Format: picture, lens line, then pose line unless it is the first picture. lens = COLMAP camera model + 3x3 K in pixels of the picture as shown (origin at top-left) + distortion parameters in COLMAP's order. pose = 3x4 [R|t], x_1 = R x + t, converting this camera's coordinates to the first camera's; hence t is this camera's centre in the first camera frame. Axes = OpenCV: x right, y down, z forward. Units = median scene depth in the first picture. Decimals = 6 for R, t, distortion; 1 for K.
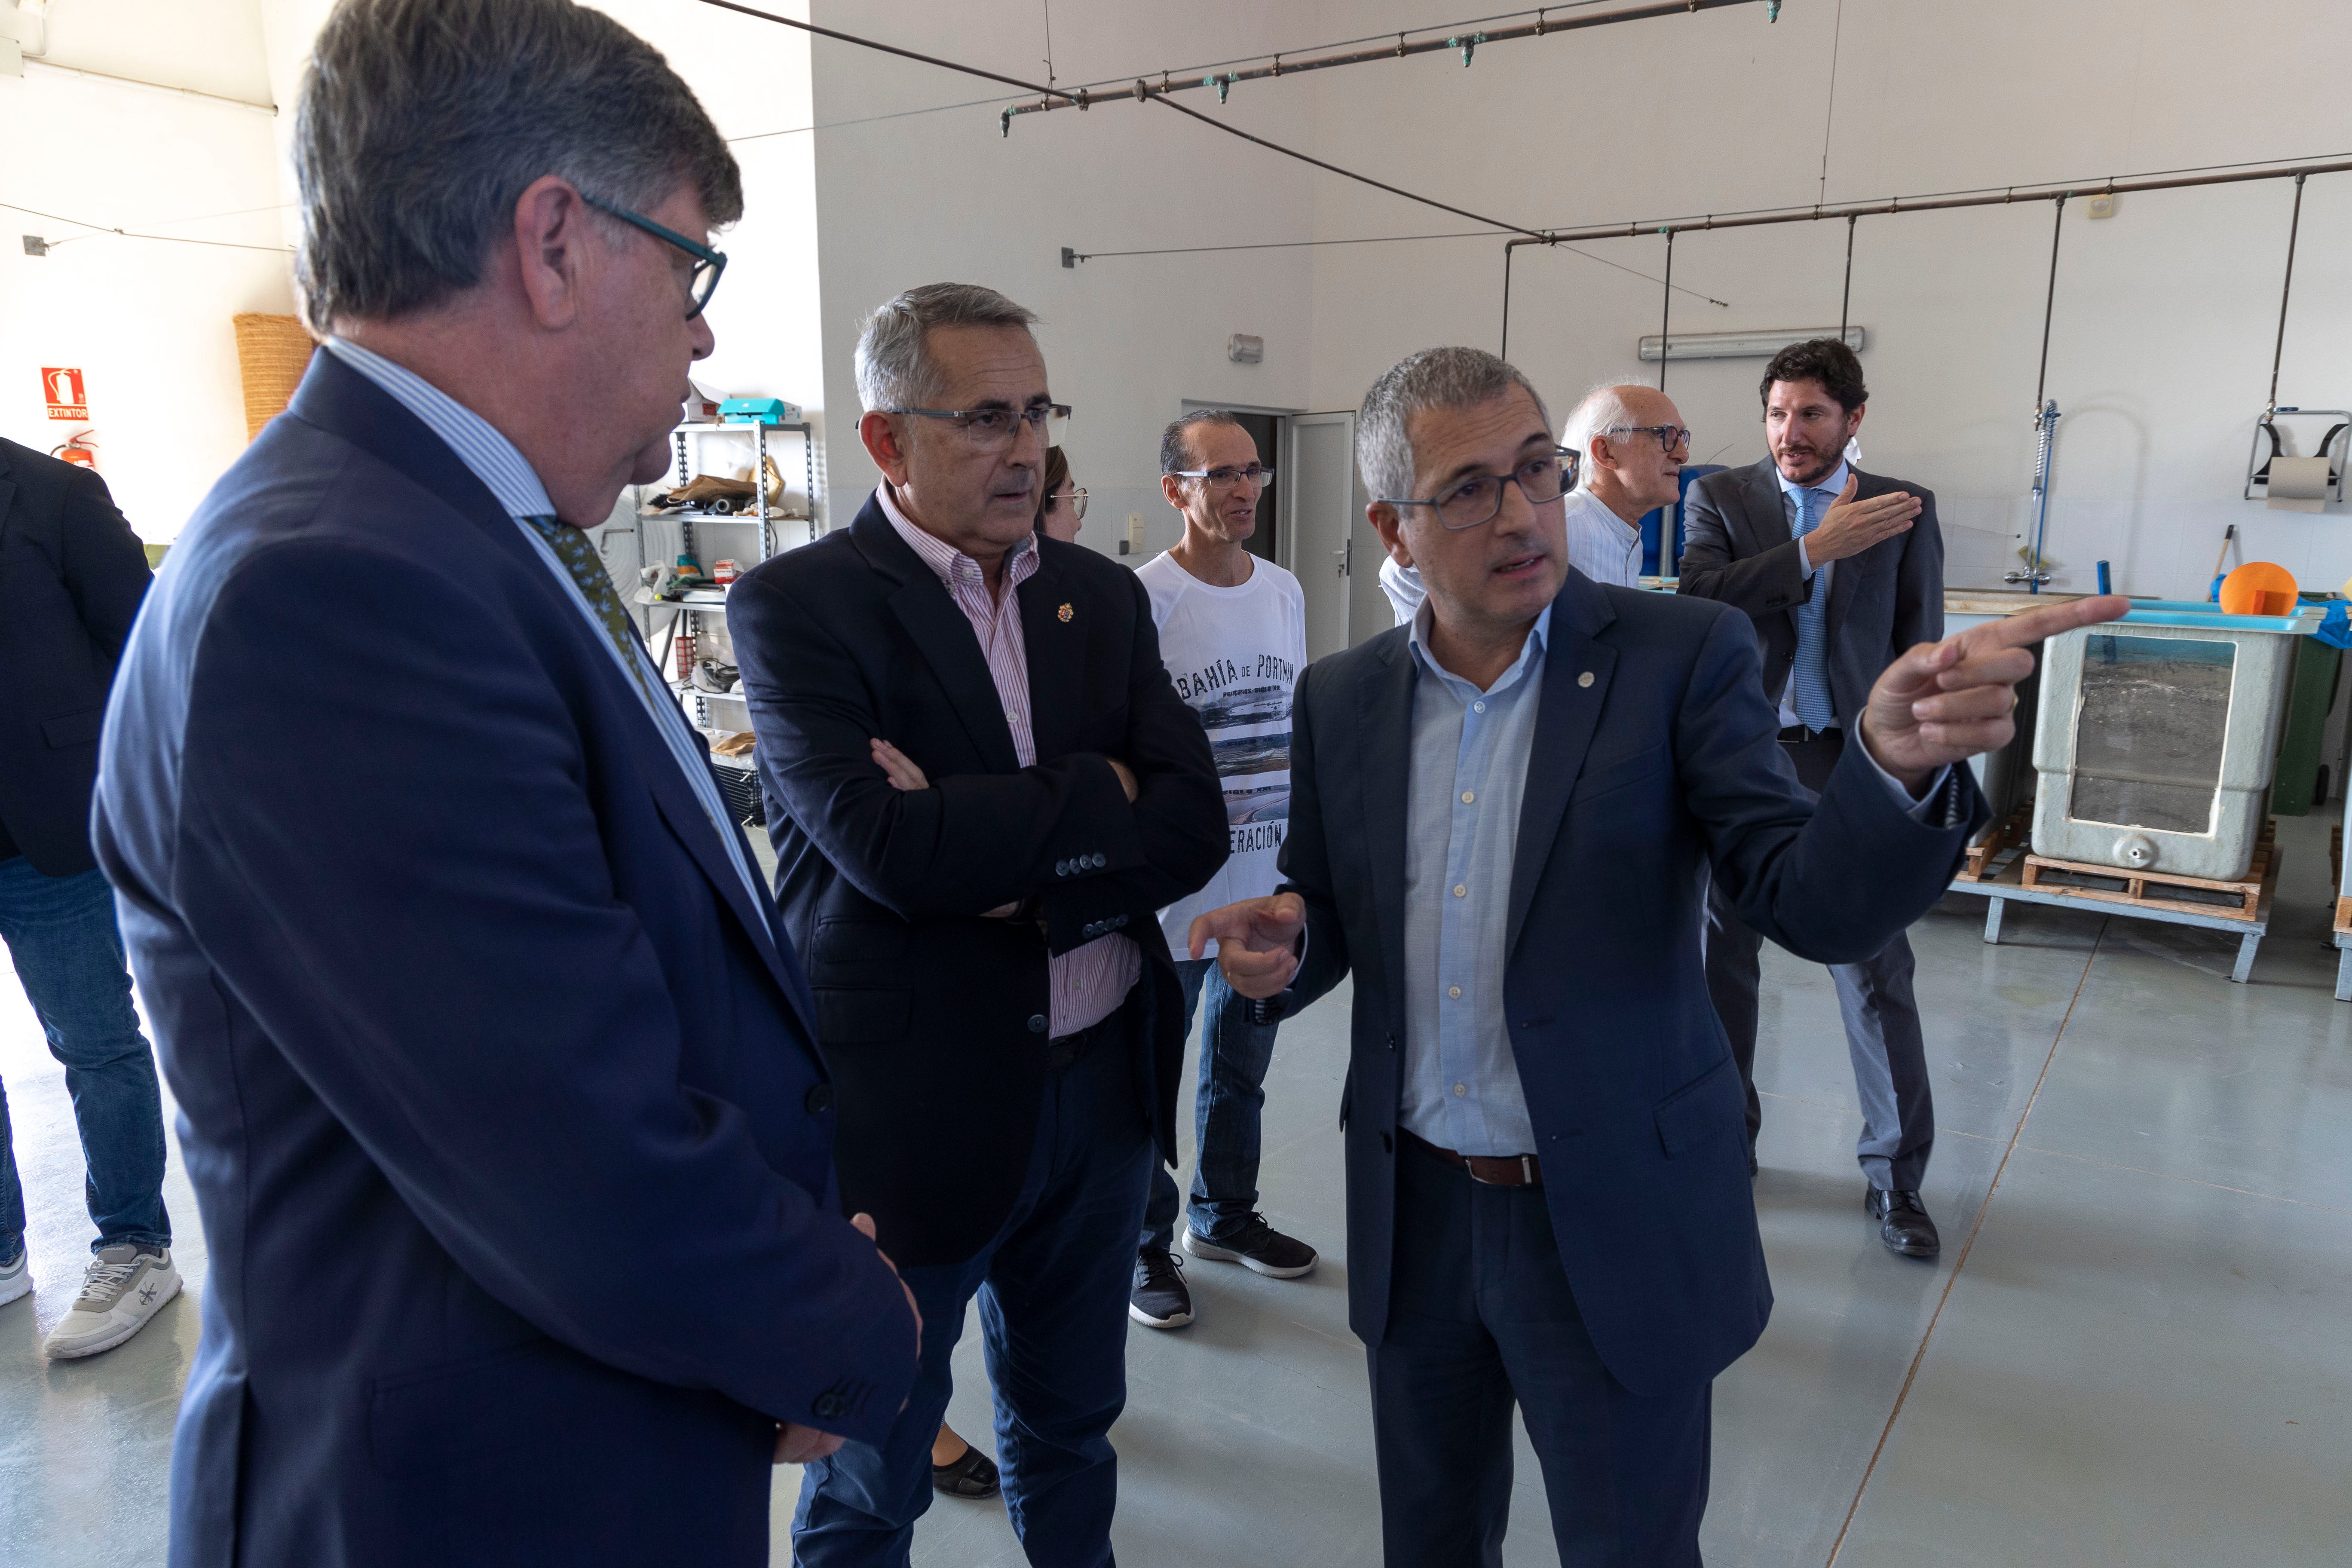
lens RADIAL K [[1596.3, 0, 1187.1], [0, 1596.3, 780.4], [0, 0, 1]] dist [-0.002490, 0.001451]
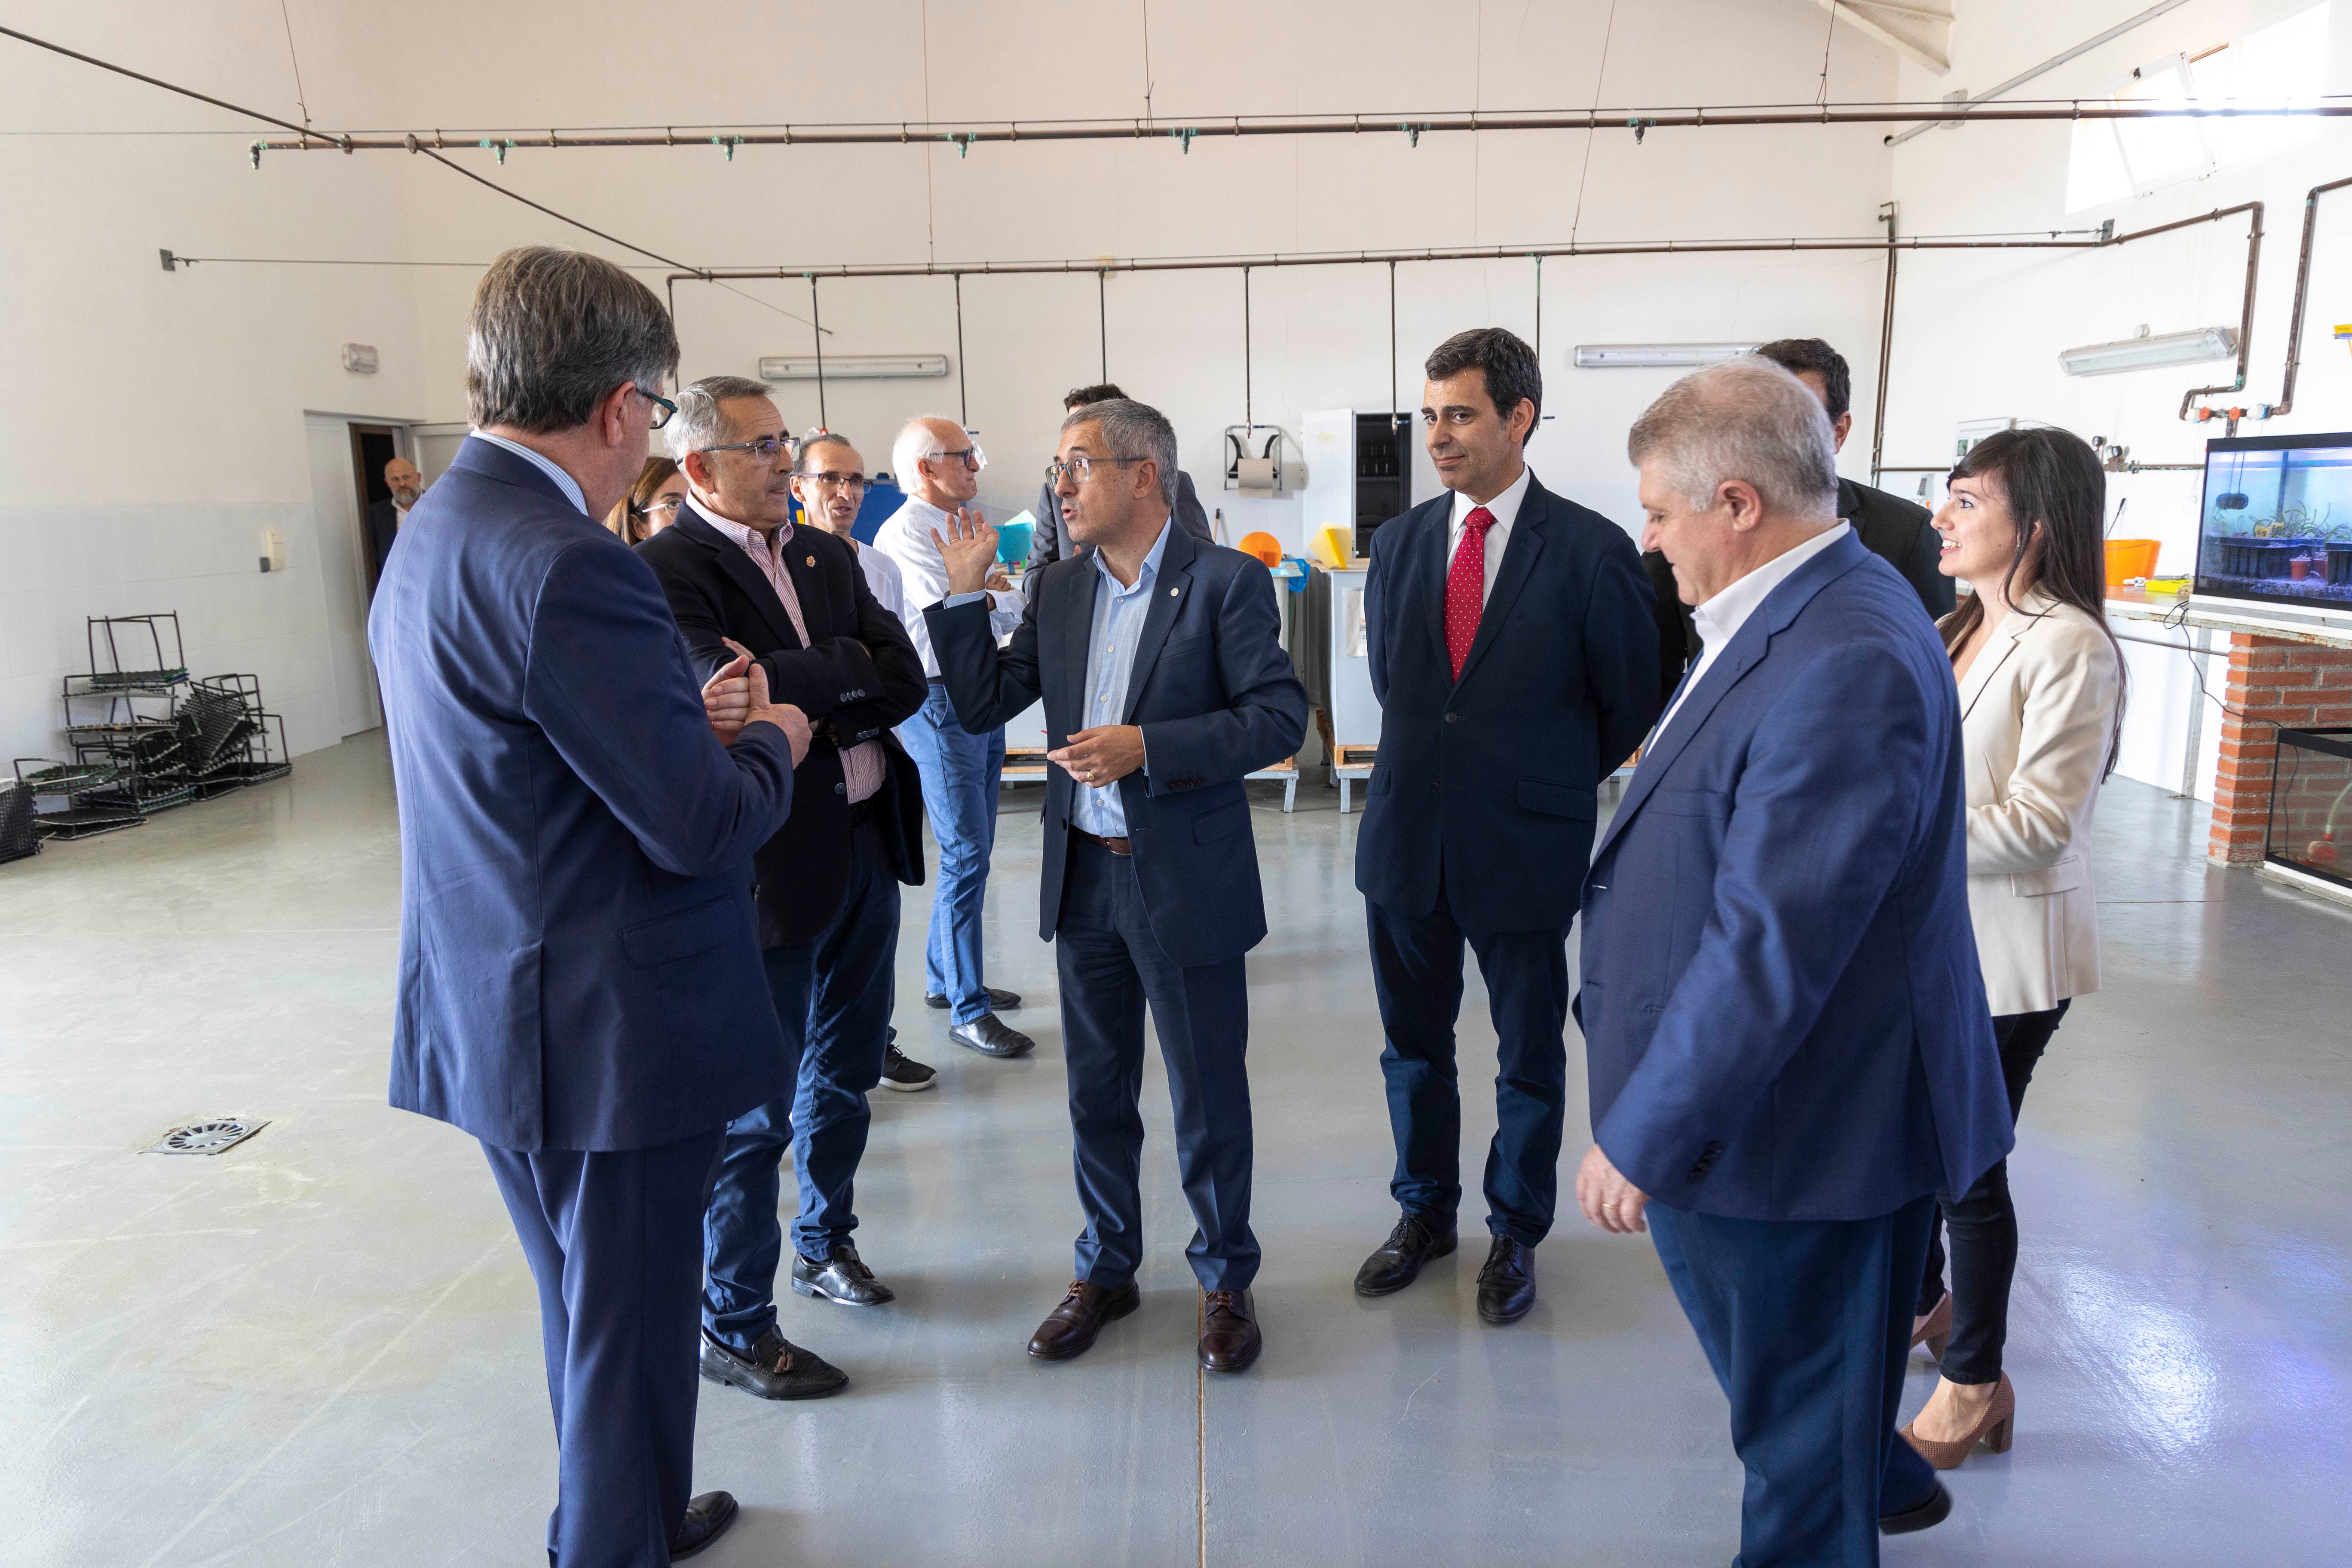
lens RADIAL K [[1596.3, 0, 1187.1], [0, 1596.3, 780.4], [0, 0, 1]] dist [-0.002490, 0.001451]
pose [[0.831910, -0.118292, 0.542155, -0.226935], [0.119959, 0.992249, 0.032427, 0.039273], [-0.541789, 0.038060, 0.839652, -0.210153]]
